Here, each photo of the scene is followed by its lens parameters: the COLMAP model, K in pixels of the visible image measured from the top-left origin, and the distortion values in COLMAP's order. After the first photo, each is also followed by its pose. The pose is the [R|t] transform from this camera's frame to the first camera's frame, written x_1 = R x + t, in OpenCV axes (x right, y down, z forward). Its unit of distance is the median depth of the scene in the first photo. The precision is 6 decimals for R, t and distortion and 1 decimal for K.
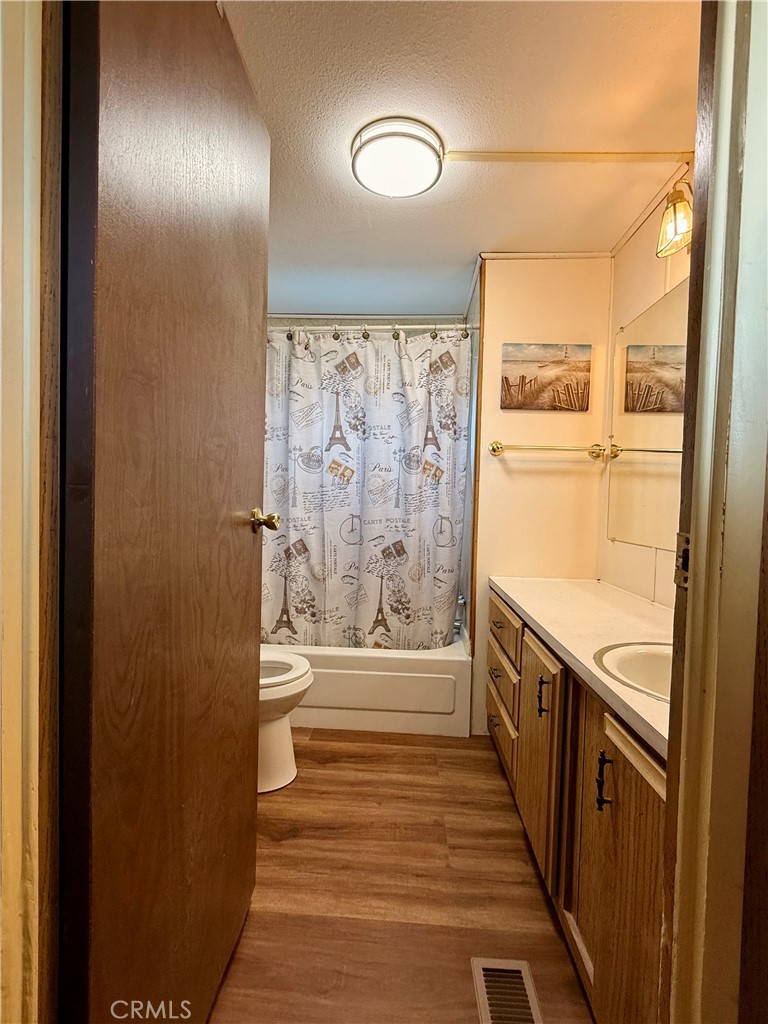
lens RADIAL K [[465.2, 0, 385.3], [0, 465.2, 511.5], [0, 0, 1]] dist [-0.002418, -0.000830]
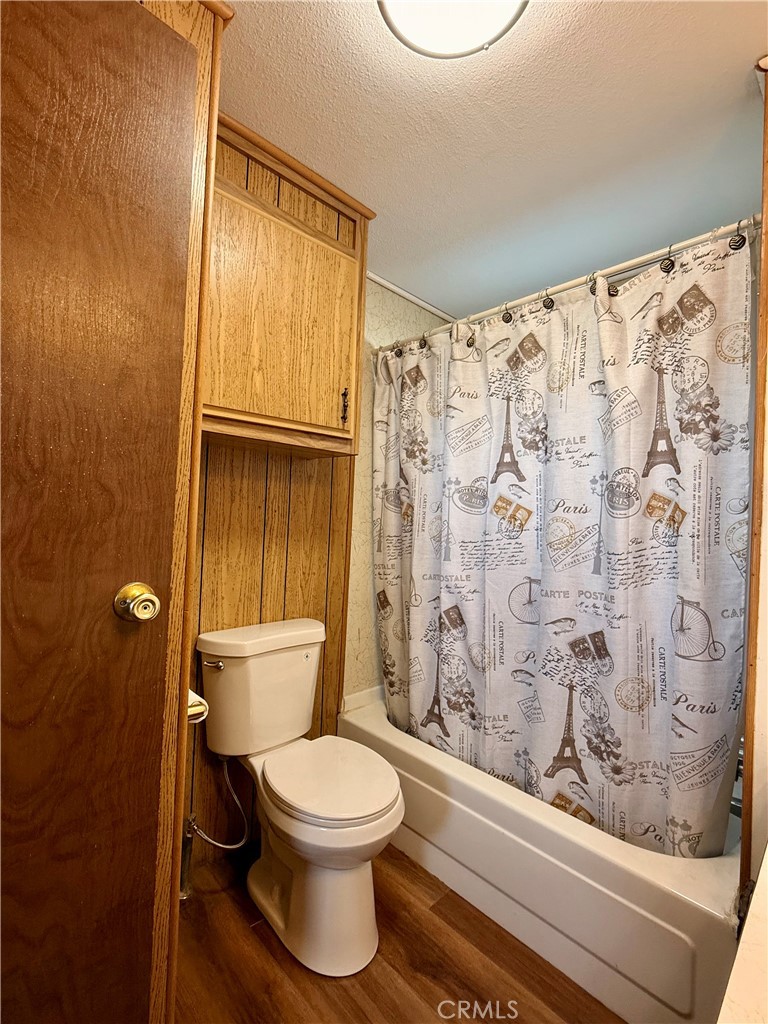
lens RADIAL K [[465.2, 0, 383.3], [0, 465.2, 510.6], [0, 0, 1]] dist [-0.002418, -0.000830]
pose [[0.735058, -0.000366, -0.678004, 0.226097], [-0.044410, 0.997826, -0.048685, -0.047632], [0.676548, 0.065896, 0.733444, 0.384316]]
